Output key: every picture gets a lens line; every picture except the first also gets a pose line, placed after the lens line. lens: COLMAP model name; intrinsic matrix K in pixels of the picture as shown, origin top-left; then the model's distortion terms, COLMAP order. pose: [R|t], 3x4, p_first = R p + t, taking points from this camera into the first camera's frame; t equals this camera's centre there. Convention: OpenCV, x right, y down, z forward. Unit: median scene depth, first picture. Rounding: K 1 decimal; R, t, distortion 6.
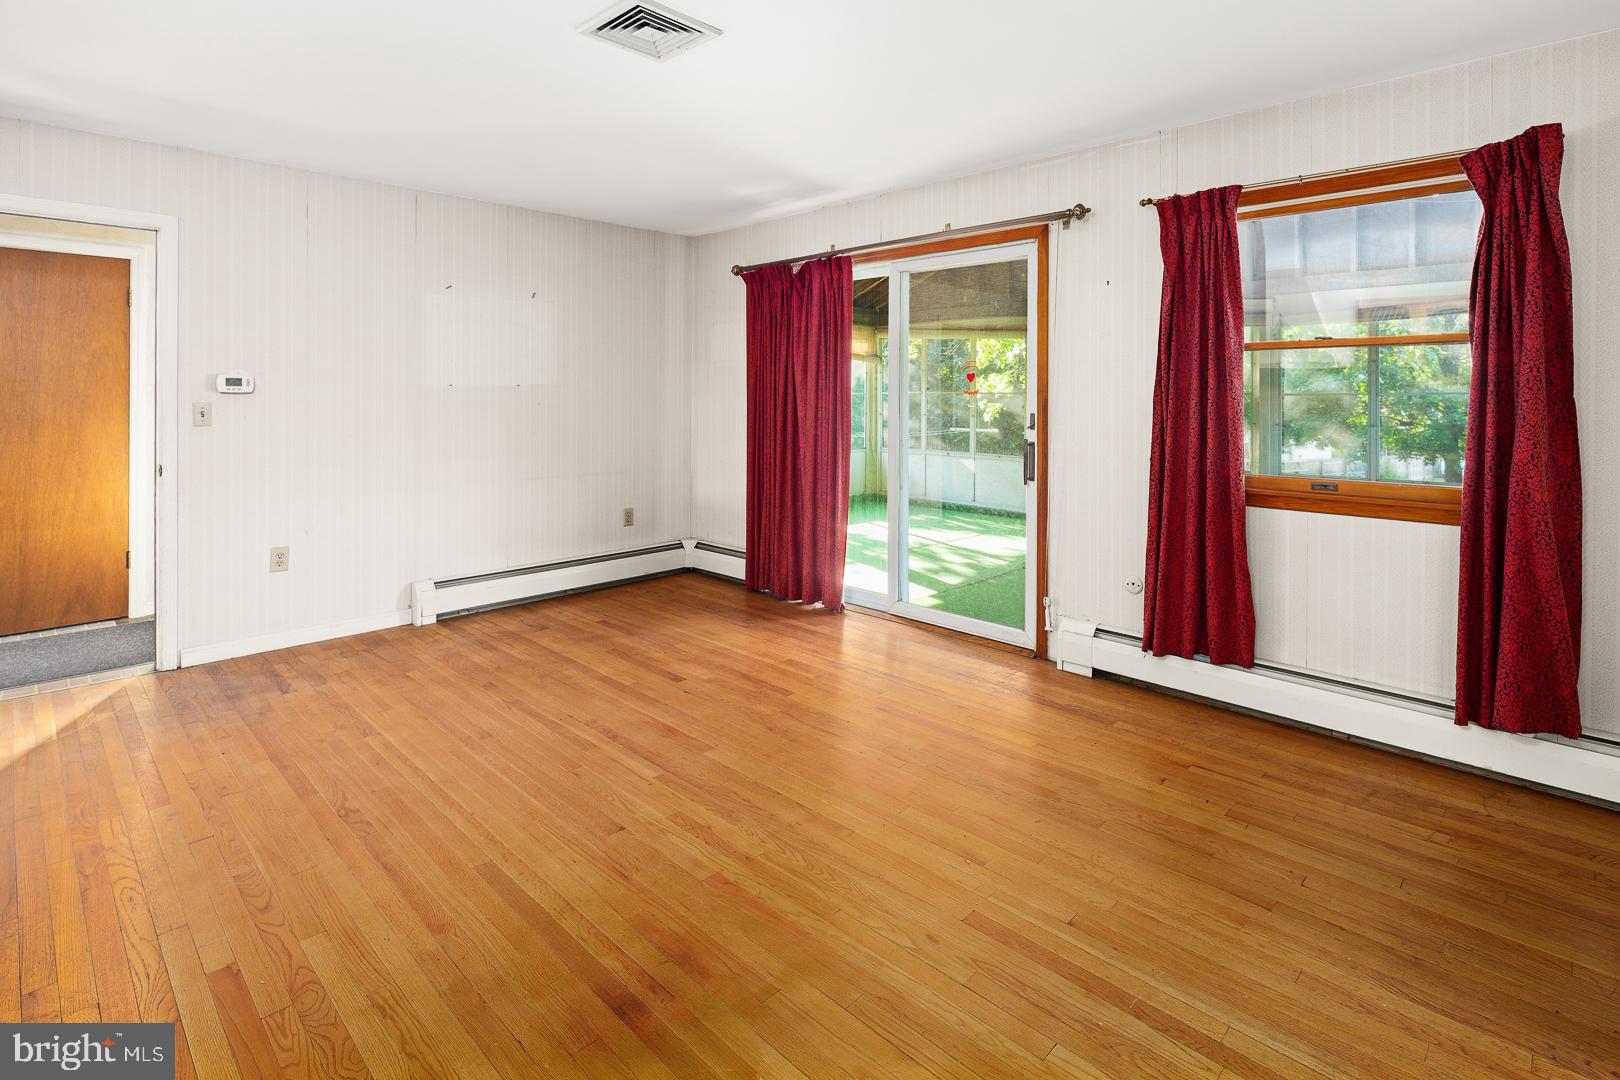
lens RADIAL K [[783.3, 0, 803.9], [0, 783.3, 539.1], [0, 0, 1]] dist [0.001300, -0.000061]
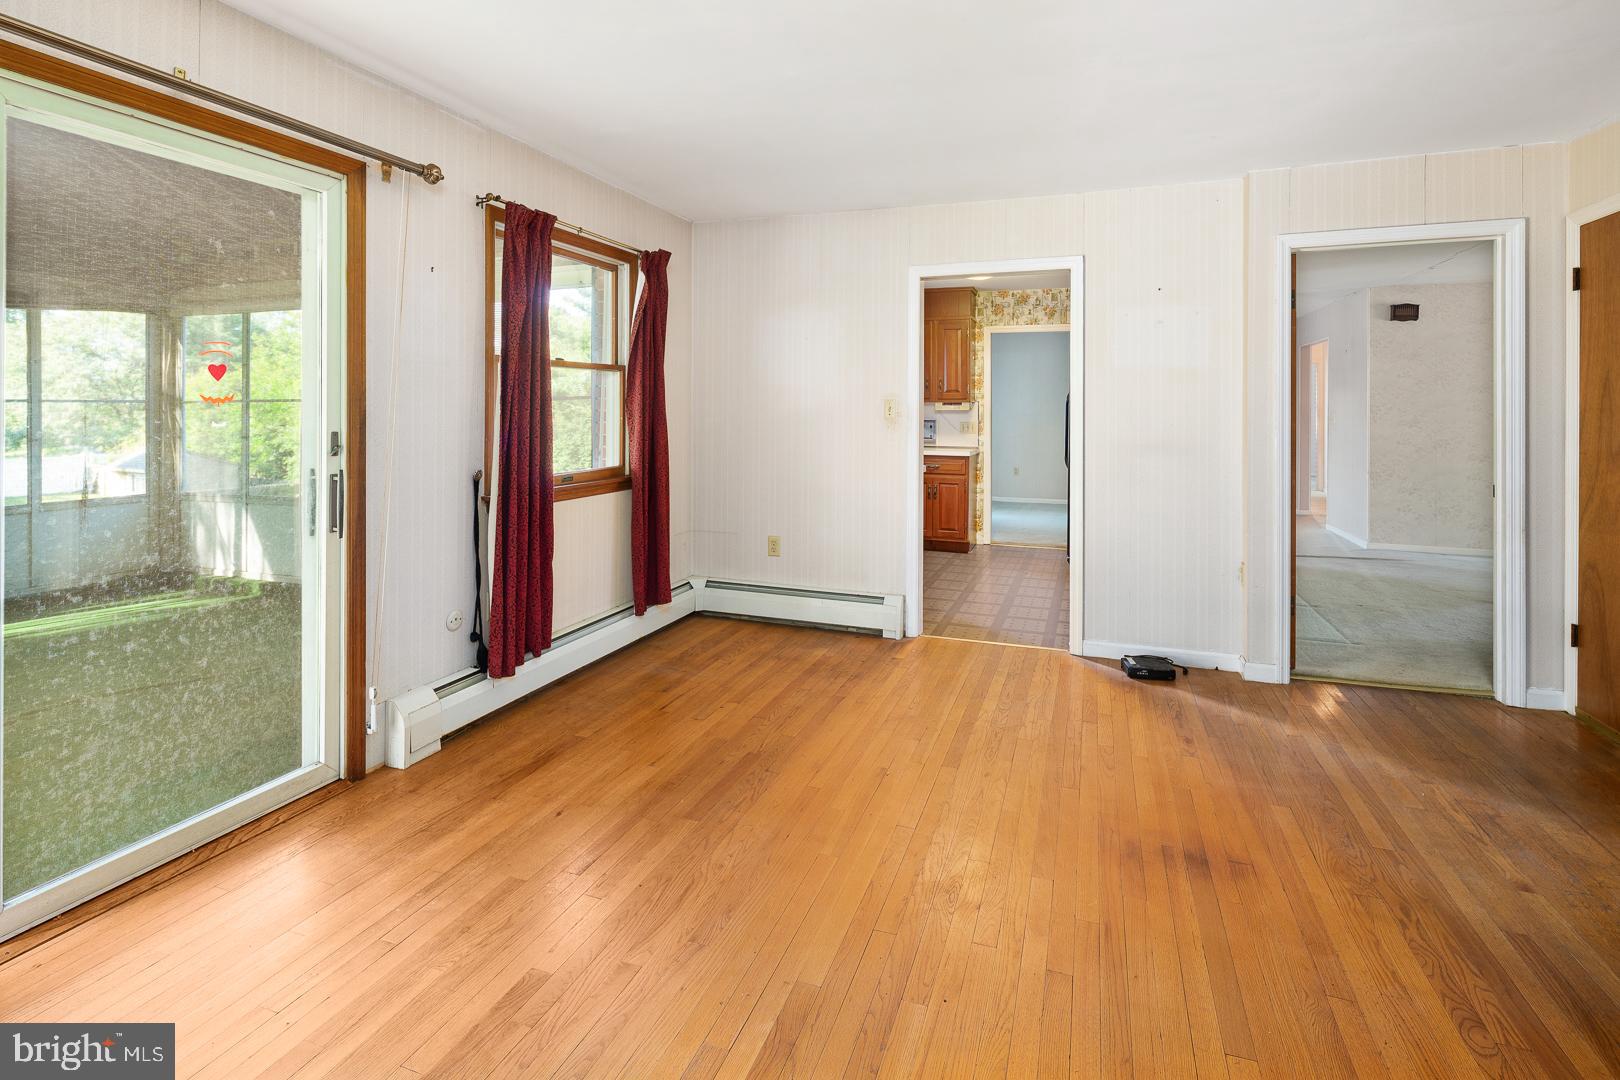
lens RADIAL K [[783.3, 0, 803.9], [0, 783.3, 539.1], [0, 0, 1]] dist [0.001300, -0.000061]
pose [[-0.413124, -0.152844, 0.897757, -0.587188], [0.163979, 0.957217, 0.238426, -0.198512], [-0.895790, 0.245713, -0.370386, 1.082030]]
